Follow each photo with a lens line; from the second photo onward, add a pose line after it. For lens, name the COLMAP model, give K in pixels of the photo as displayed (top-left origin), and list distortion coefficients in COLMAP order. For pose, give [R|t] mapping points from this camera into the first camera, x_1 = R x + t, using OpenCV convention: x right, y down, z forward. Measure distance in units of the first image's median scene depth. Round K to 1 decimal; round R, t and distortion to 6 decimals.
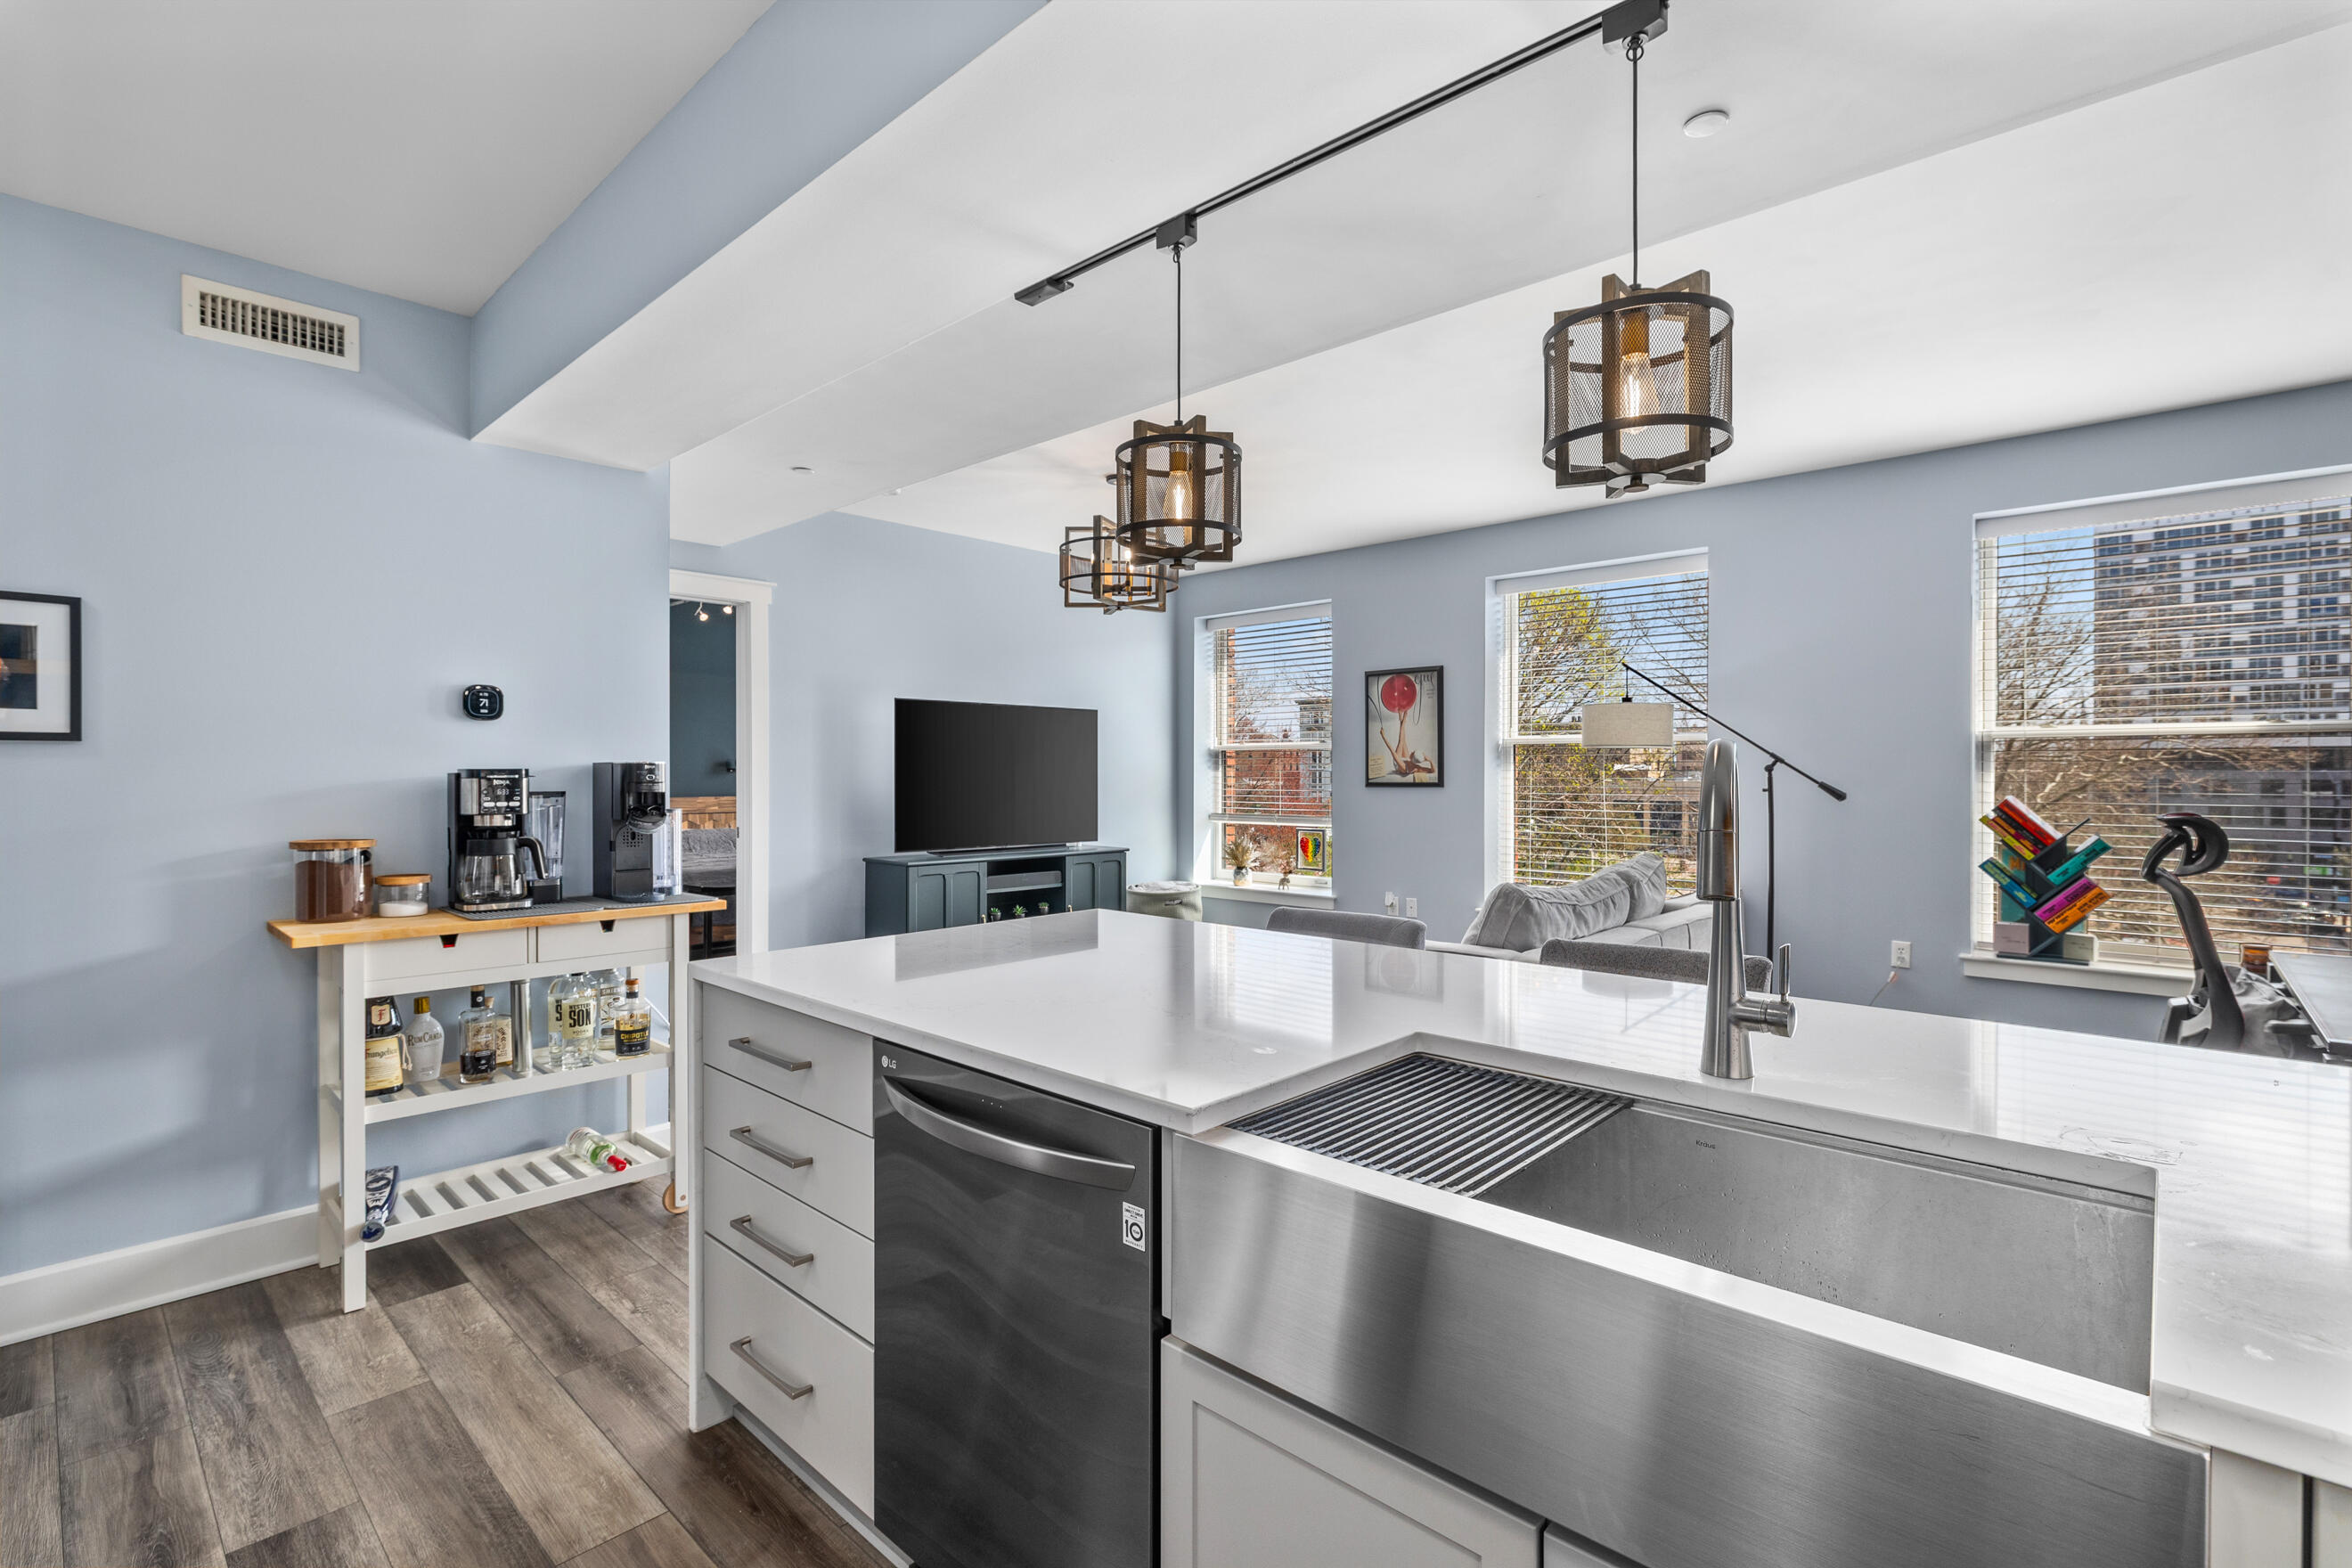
lens RADIAL K [[1070.7, 0, 1176.0], [0, 1070.7, 784.0], [0, 0, 1]] dist [-0.000150, -0.000026]
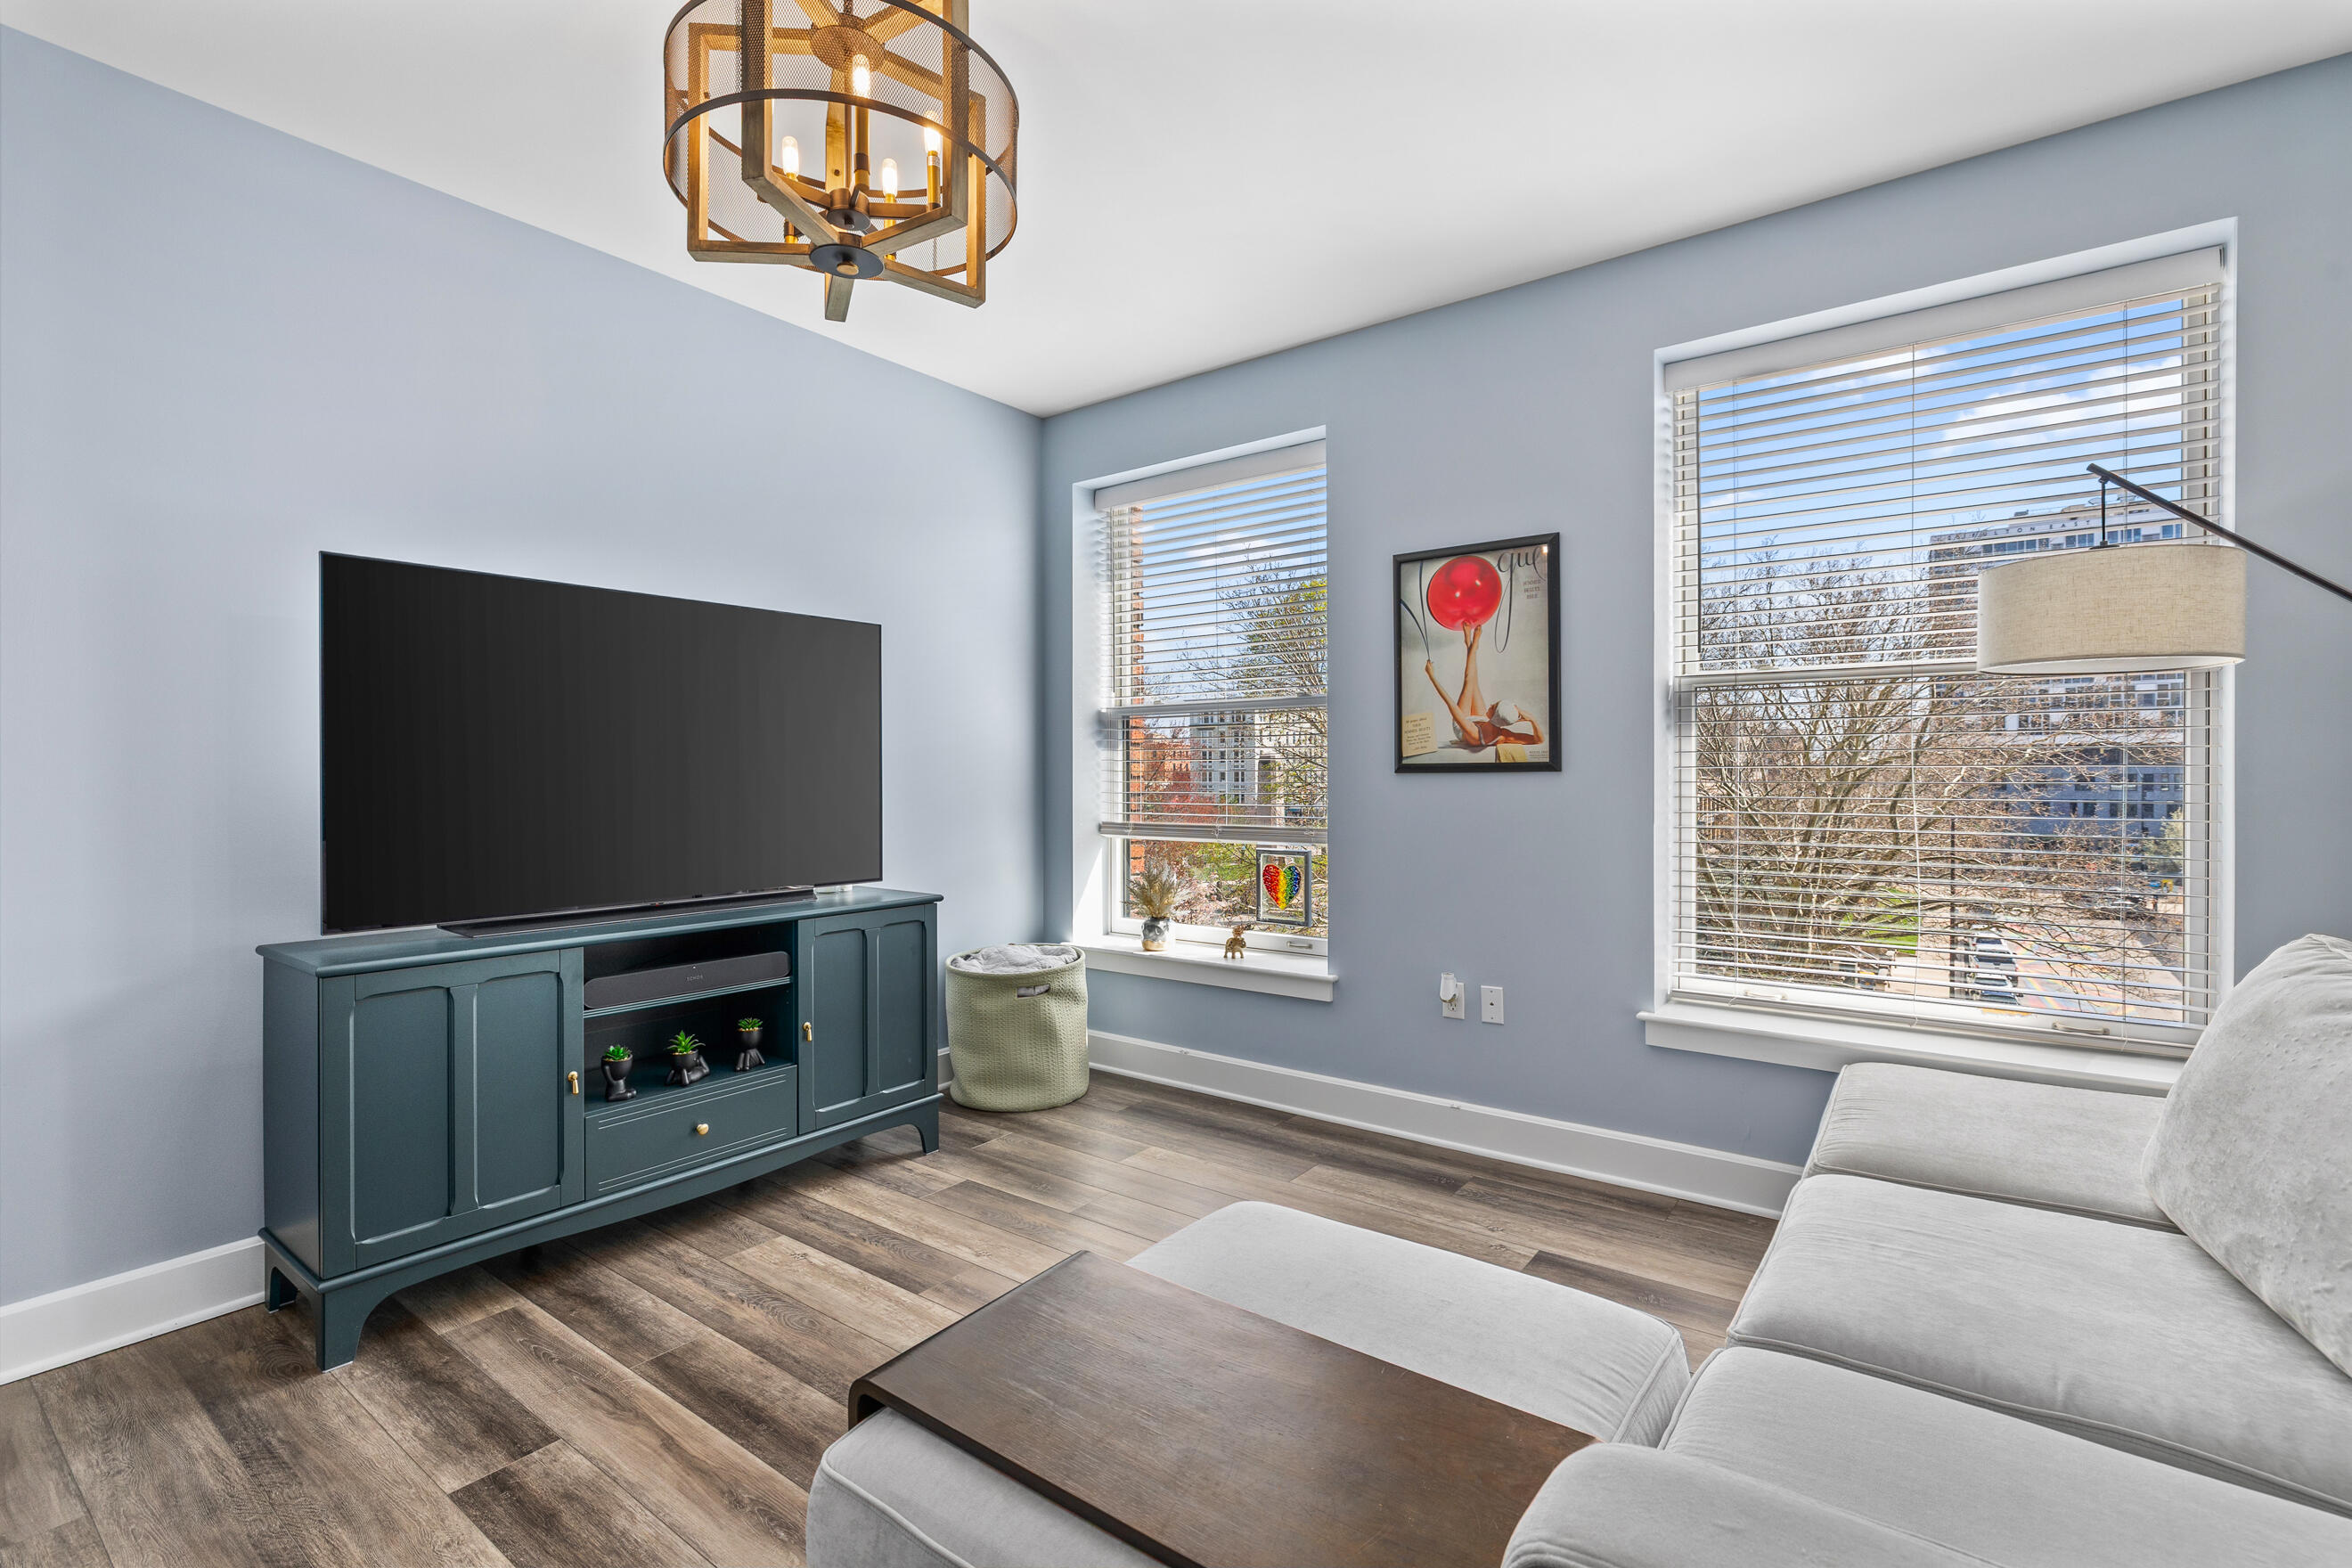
lens RADIAL K [[1070.7, 0, 1176.0], [0, 1070.7, 784.0], [0, 0, 1]] dist [-0.000150, -0.000026]
pose [[0.994694, -0.004870, 0.102759, 0.014670], [0.004541, 0.999984, 0.003433, 0.006082], [-0.102774, -0.002948, 0.994700, 0.491076]]
